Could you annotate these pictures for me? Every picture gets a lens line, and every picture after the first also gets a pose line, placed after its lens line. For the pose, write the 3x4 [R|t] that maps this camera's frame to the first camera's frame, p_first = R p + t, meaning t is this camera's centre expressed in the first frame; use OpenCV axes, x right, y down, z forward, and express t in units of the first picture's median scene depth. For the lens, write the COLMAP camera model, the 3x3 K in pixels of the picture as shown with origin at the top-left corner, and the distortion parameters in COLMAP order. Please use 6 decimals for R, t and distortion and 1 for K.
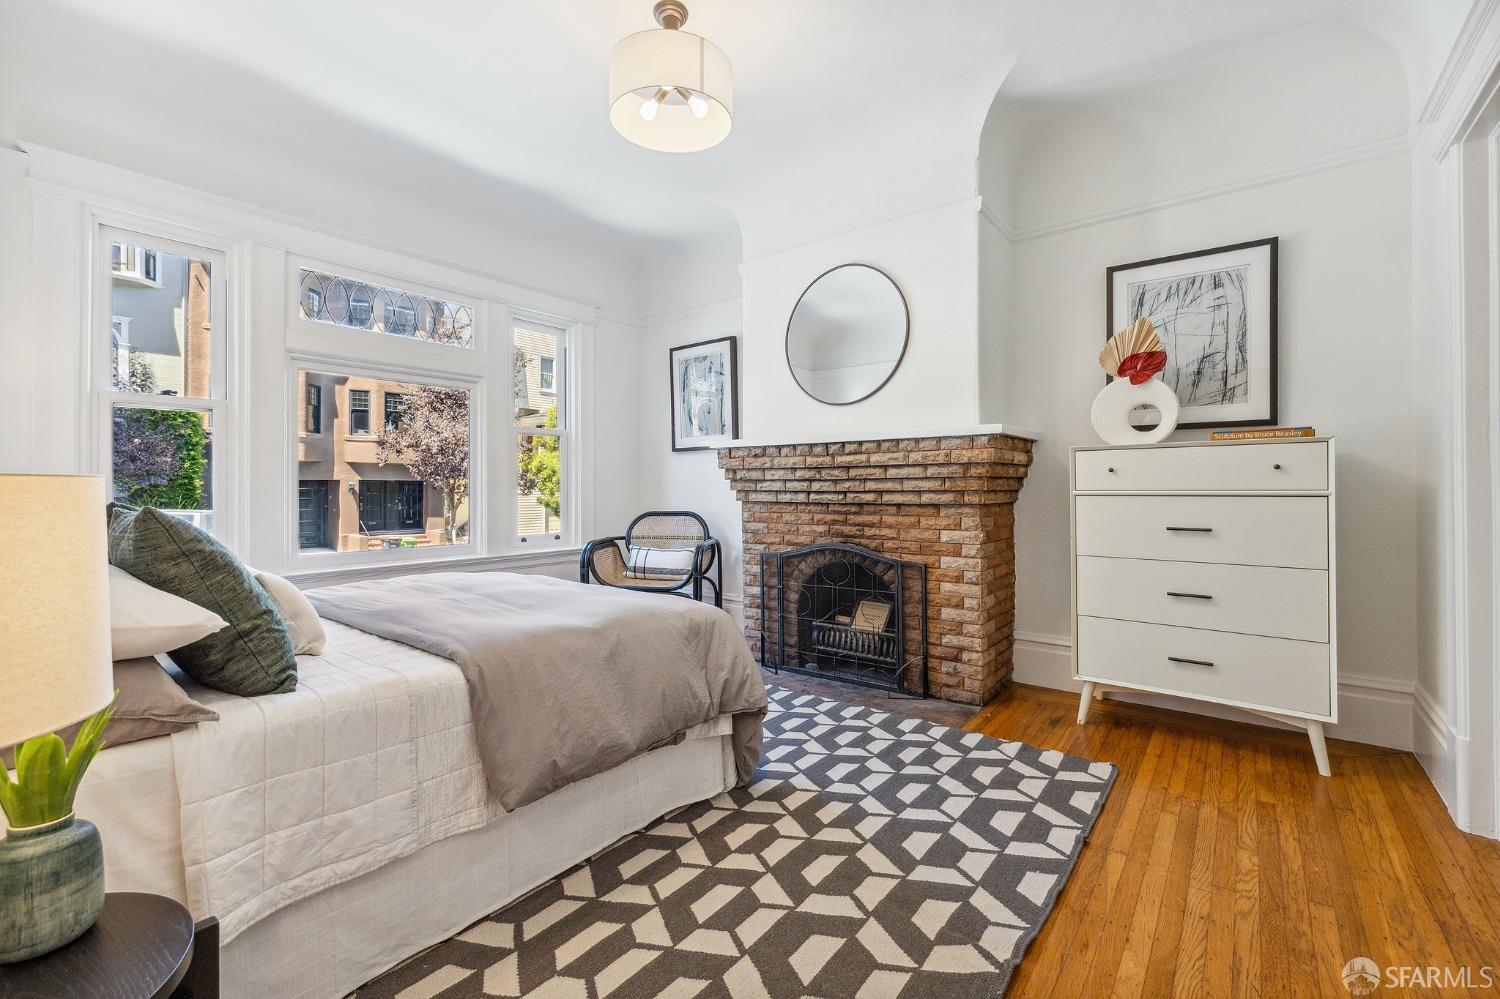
lens RADIAL K [[636.2, 0, 752.4], [0, 636.2, 485.9], [0, 0, 1]] dist [0.002314, -0.000133]
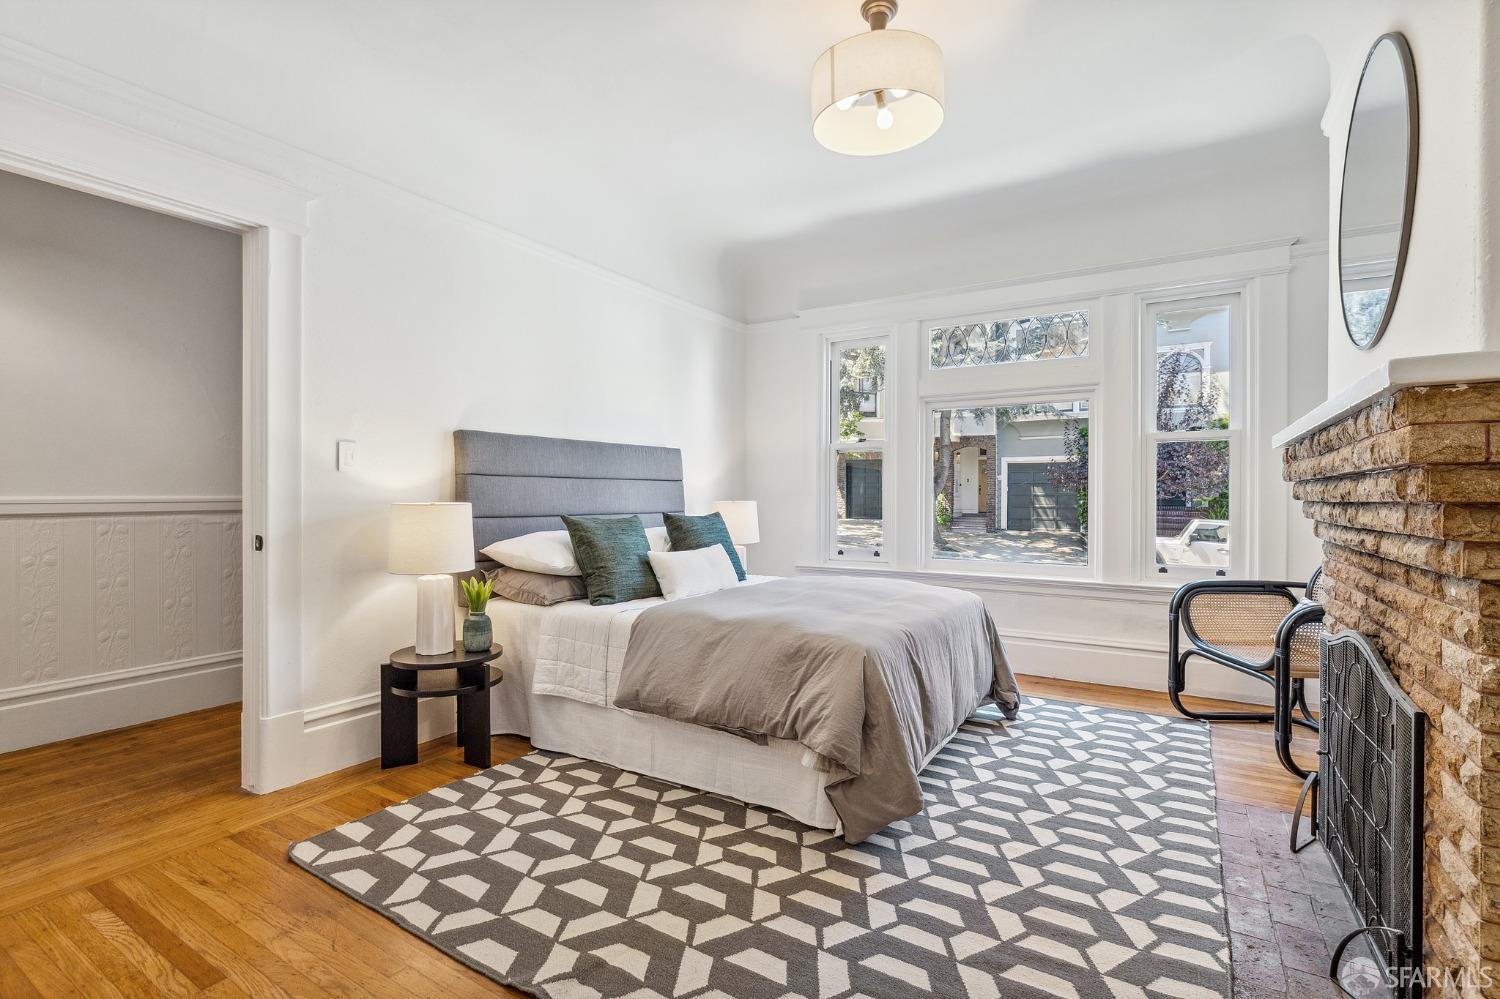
lens RADIAL K [[694.4, 0, 752.0], [0, 694.4, 502.7], [0, 0, 1]] dist [-0.002959, -0.000003]
pose [[0.114139, 0.011406, -0.993399, 1.094367], [-0.000778, 0.999935, 0.011392, -0.028437], [0.993464, -0.000527, 0.114141, 0.868468]]
